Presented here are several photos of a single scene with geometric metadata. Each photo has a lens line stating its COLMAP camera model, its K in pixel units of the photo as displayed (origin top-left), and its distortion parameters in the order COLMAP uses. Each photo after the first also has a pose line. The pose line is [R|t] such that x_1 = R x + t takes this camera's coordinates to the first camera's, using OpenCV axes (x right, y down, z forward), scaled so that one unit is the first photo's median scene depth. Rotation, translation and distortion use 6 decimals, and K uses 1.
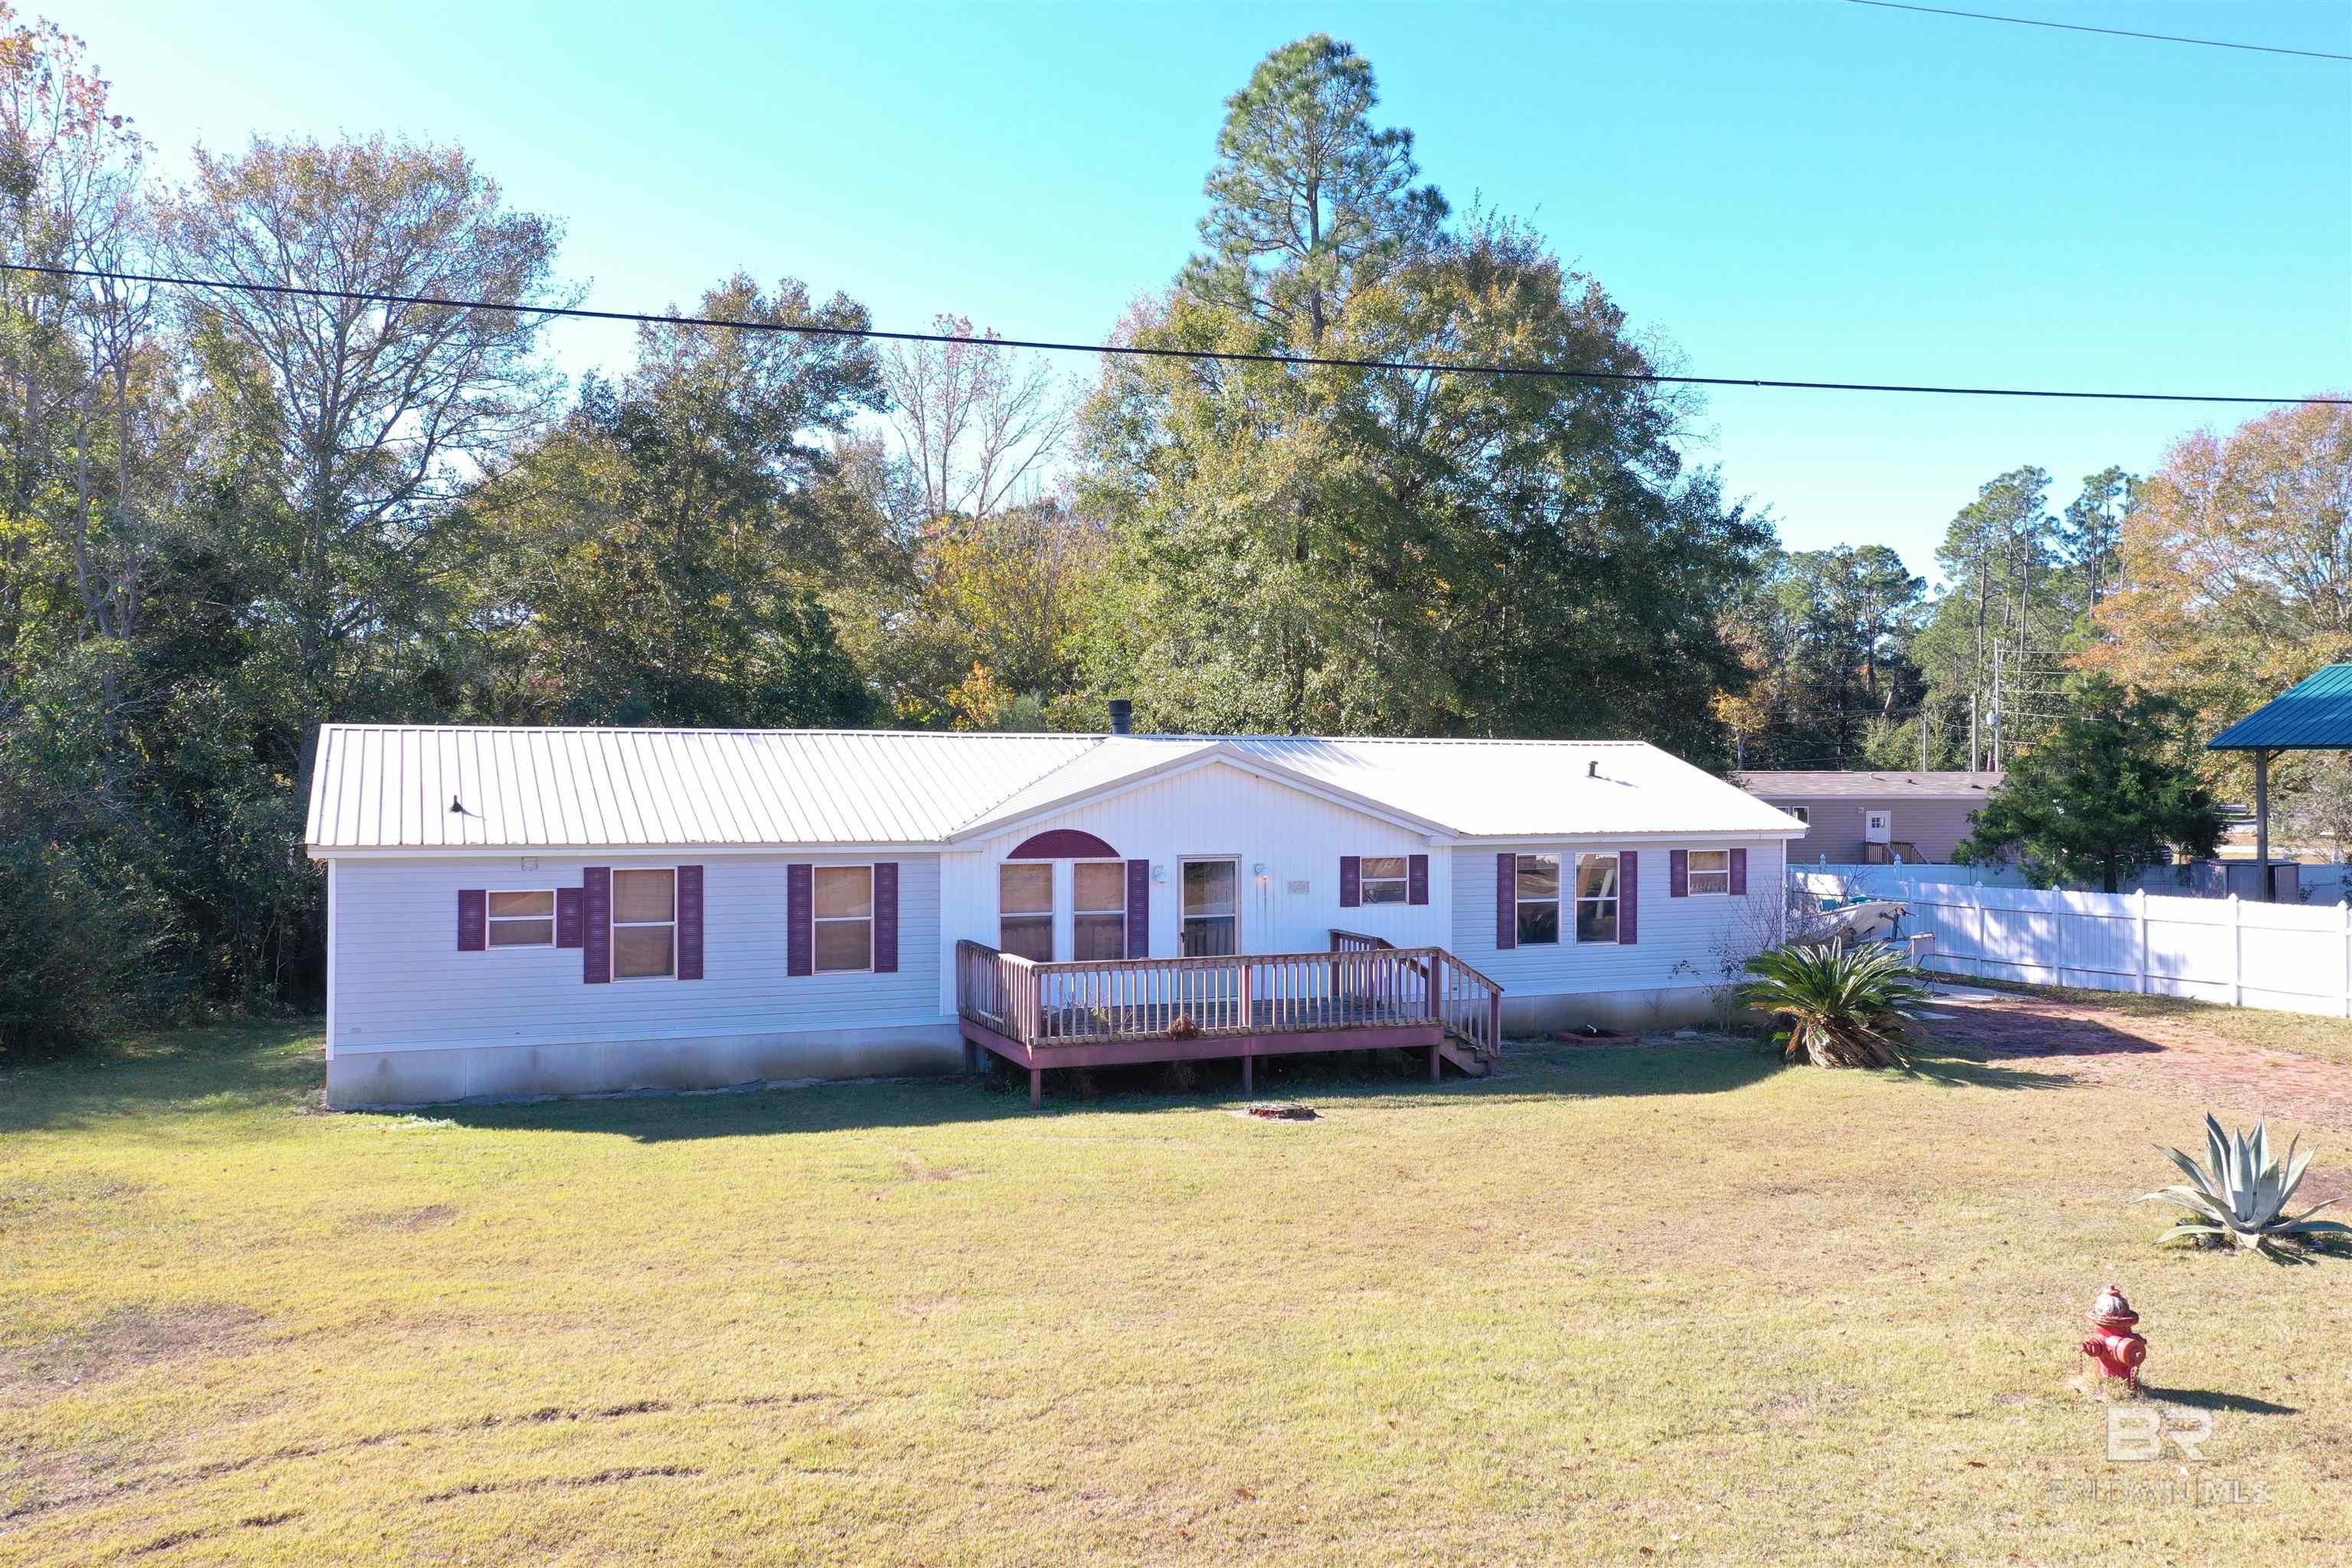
lens RADIAL K [[1869.8, 0, 1176.0], [0, 1869.8, 784.0], [0, 0, 1]] dist [0.013760, 0.001840]
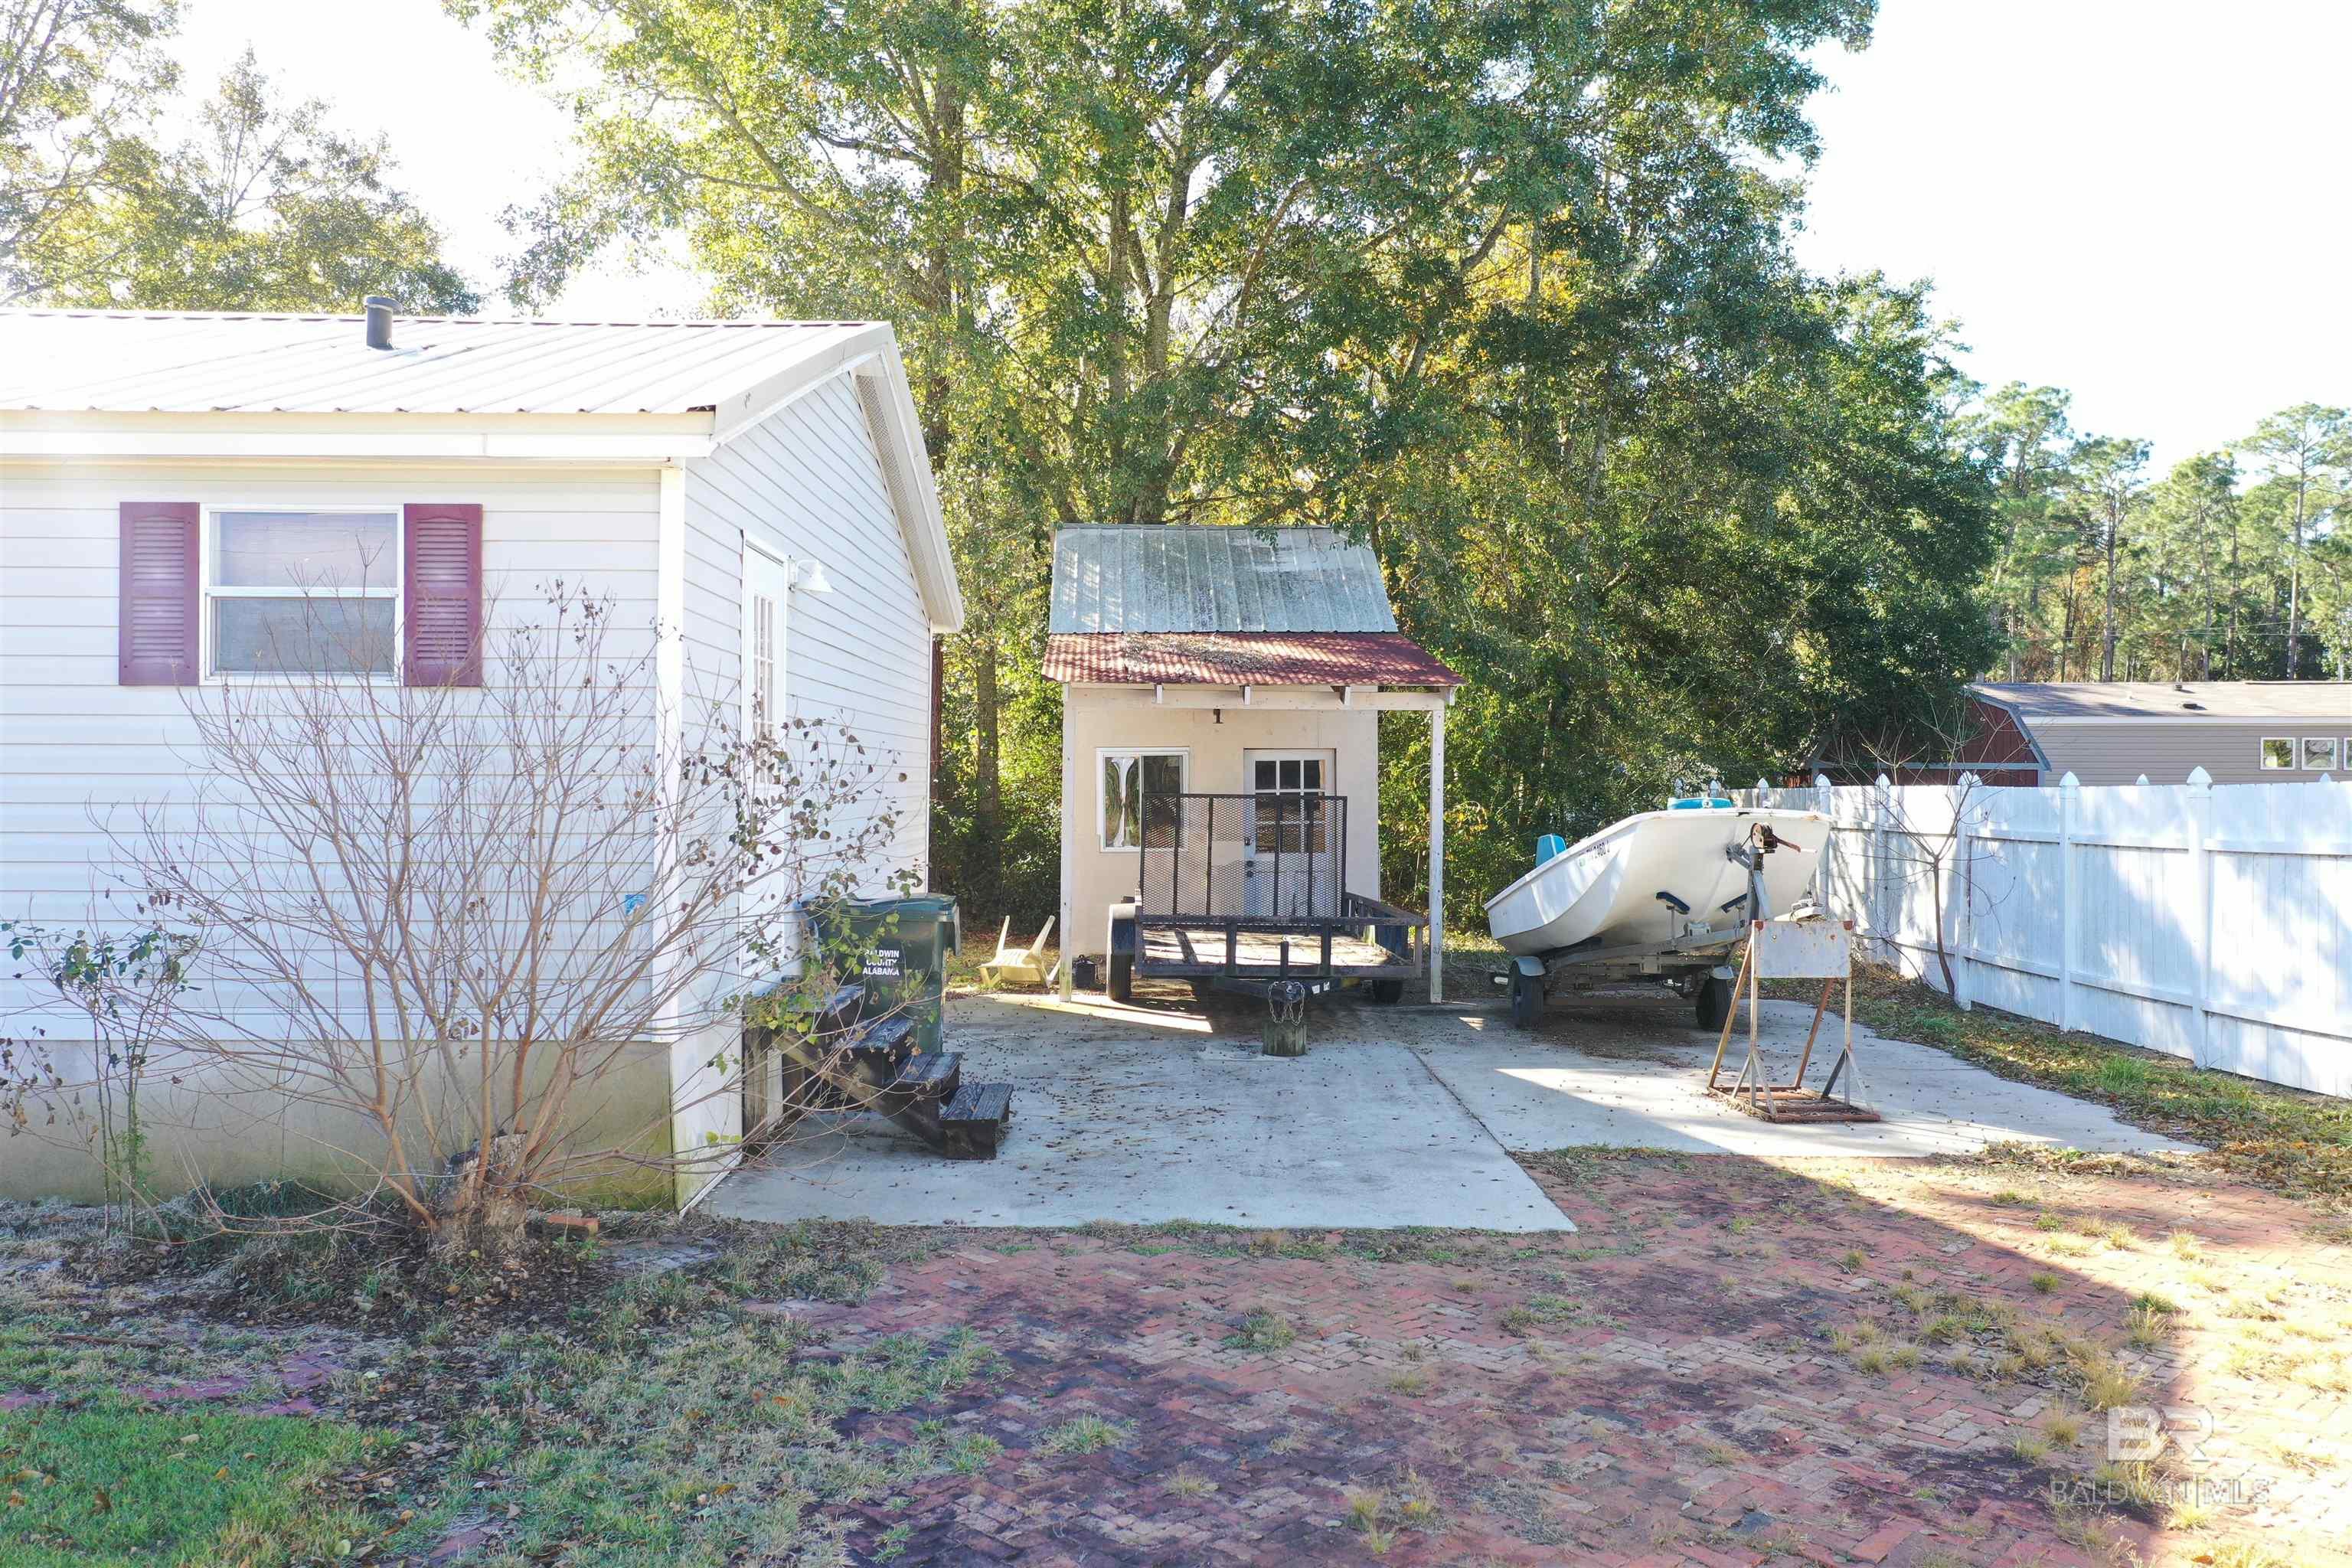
lens RADIAL K [[1844.4, 0, 1141.4], [0, 1844.4, 782.3], [0, 0, 1]] dist [0.012743, 0.000859]
pose [[0.922323, -0.000318, -0.386419, 0.562406], [-0.003732, 0.999946, -0.009732, 0.086155], [0.386401, 0.010418, 0.922272, 0.933584]]
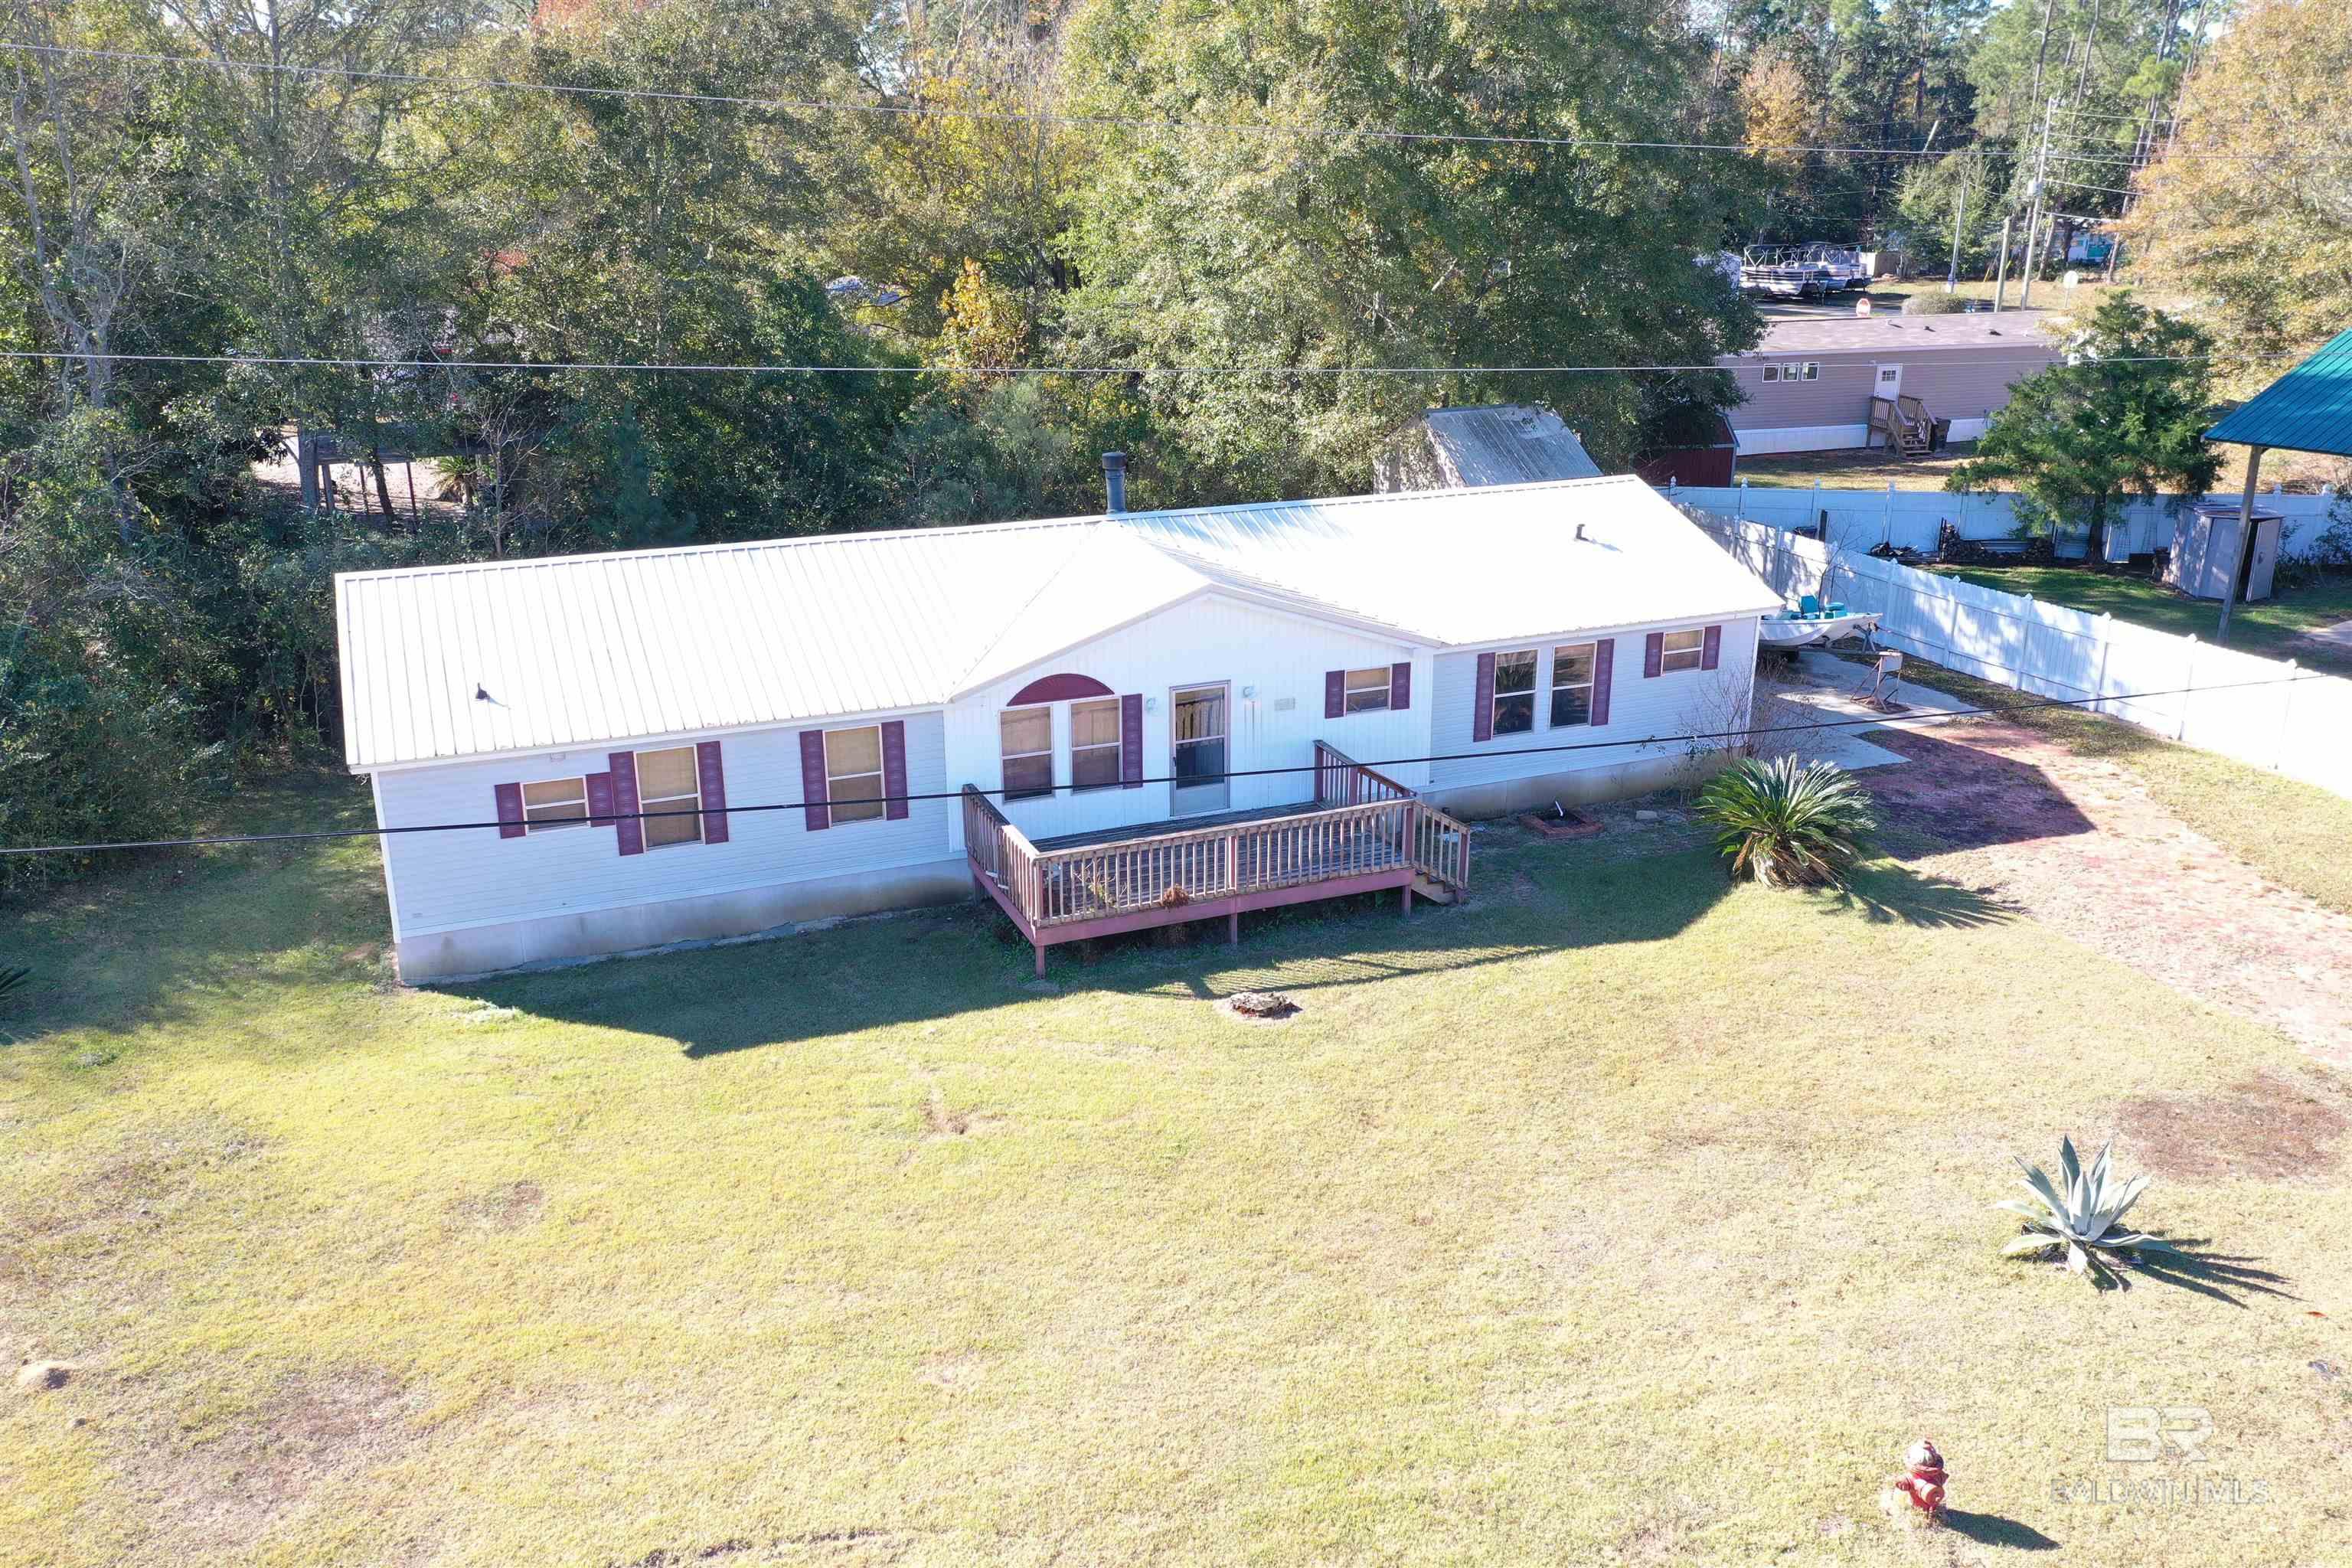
lens RADIAL K [[1869.8, 0, 1176.0], [0, 1869.8, 784.0], [0, 0, 1]] dist [0.013760, 0.001840]
pose [[0.999982, -0.004340, -0.004212, 0.008832], [0.005458, 0.947717, 0.319065, -0.248491], [0.002607, -0.319082, 0.947723, -0.009295]]
